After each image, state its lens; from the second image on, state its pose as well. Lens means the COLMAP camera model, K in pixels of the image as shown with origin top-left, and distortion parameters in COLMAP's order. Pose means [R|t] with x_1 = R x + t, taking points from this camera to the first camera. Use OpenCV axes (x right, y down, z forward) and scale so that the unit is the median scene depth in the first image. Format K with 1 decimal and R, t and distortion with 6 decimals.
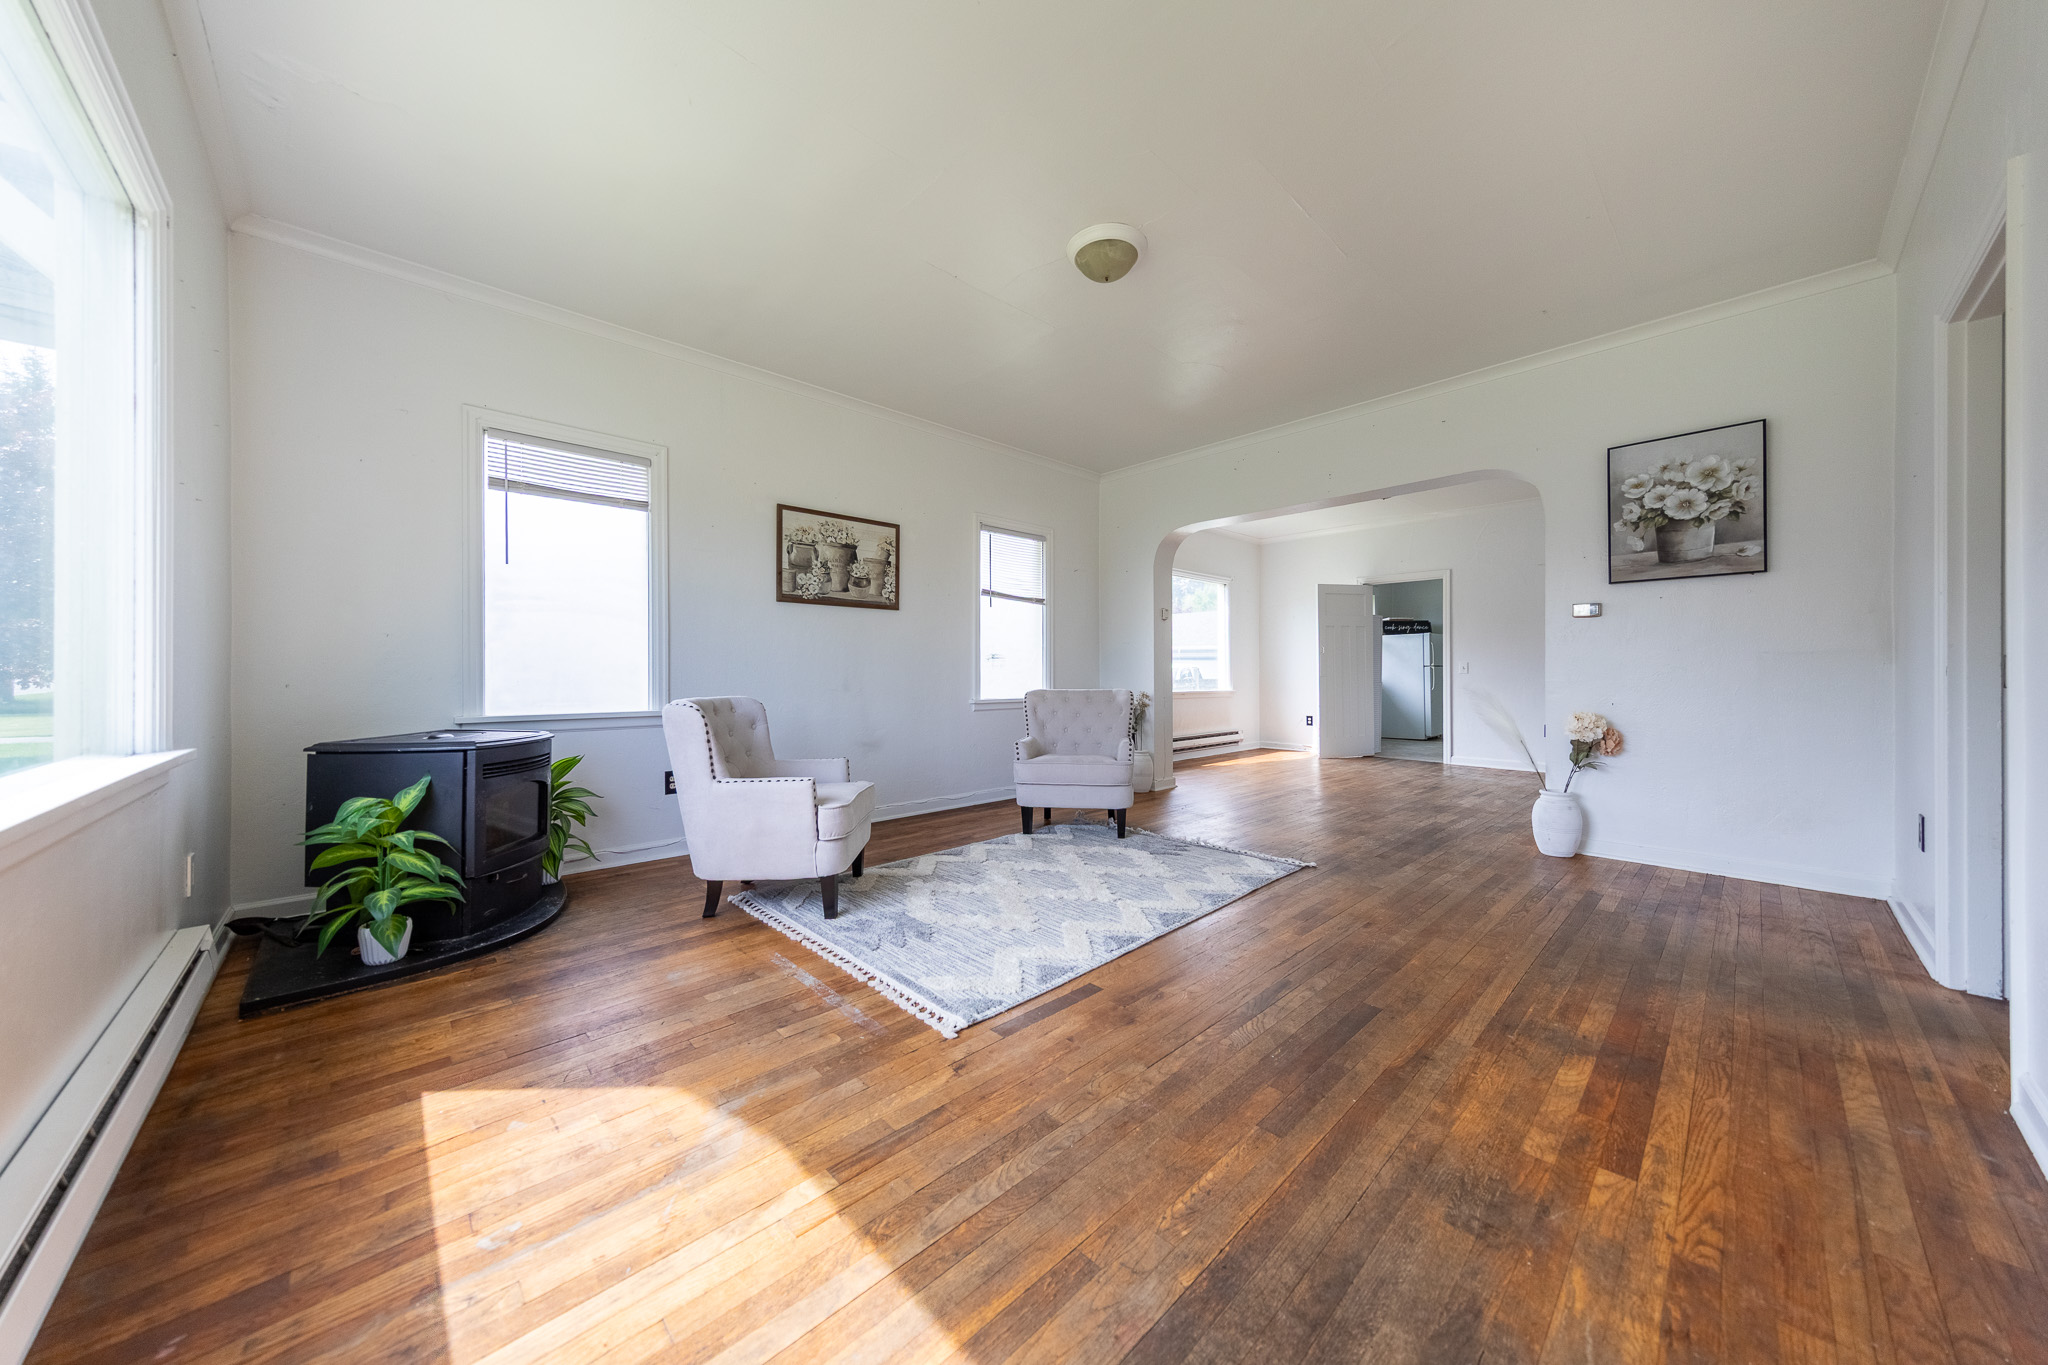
lens RADIAL K [[684.6, 0, 1018.7], [0, 684.6, 672.8], [0, 0, 1]] dist [0.004157, -0.000074]
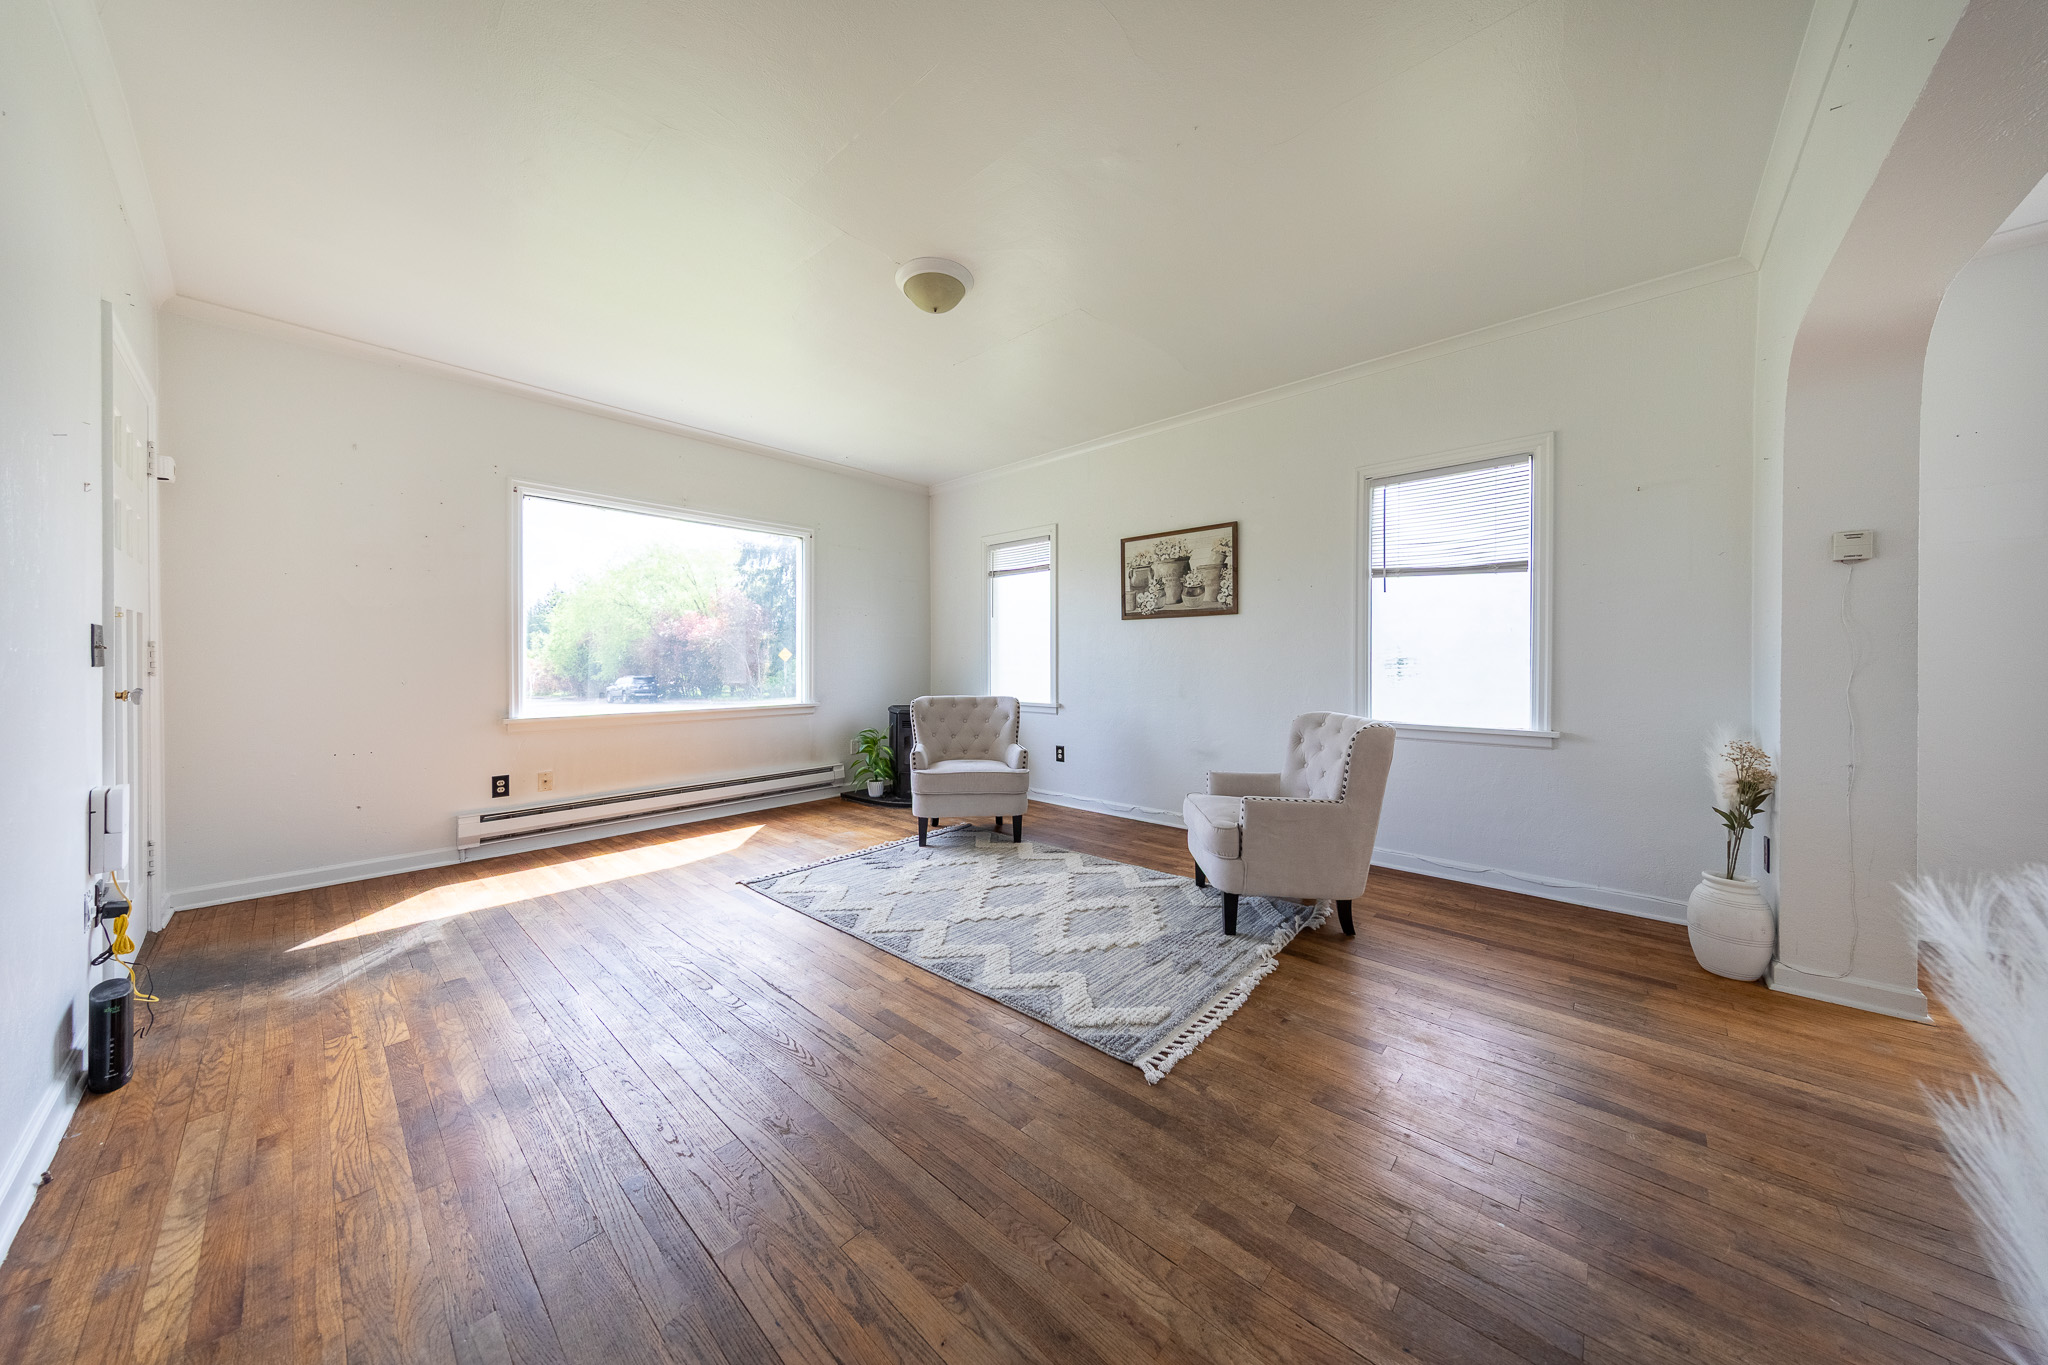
lens RADIAL K [[656.4, 0, 1026.0], [0, 656.4, 667.1], [0, 0, 1]] dist [0.000523, 0.000023]
pose [[0.084048, 0.010344, -0.996408, 0.887533], [0.003385, 0.999937, 0.010666, -0.038842], [0.996456, -0.004270, 0.084008, 0.830047]]
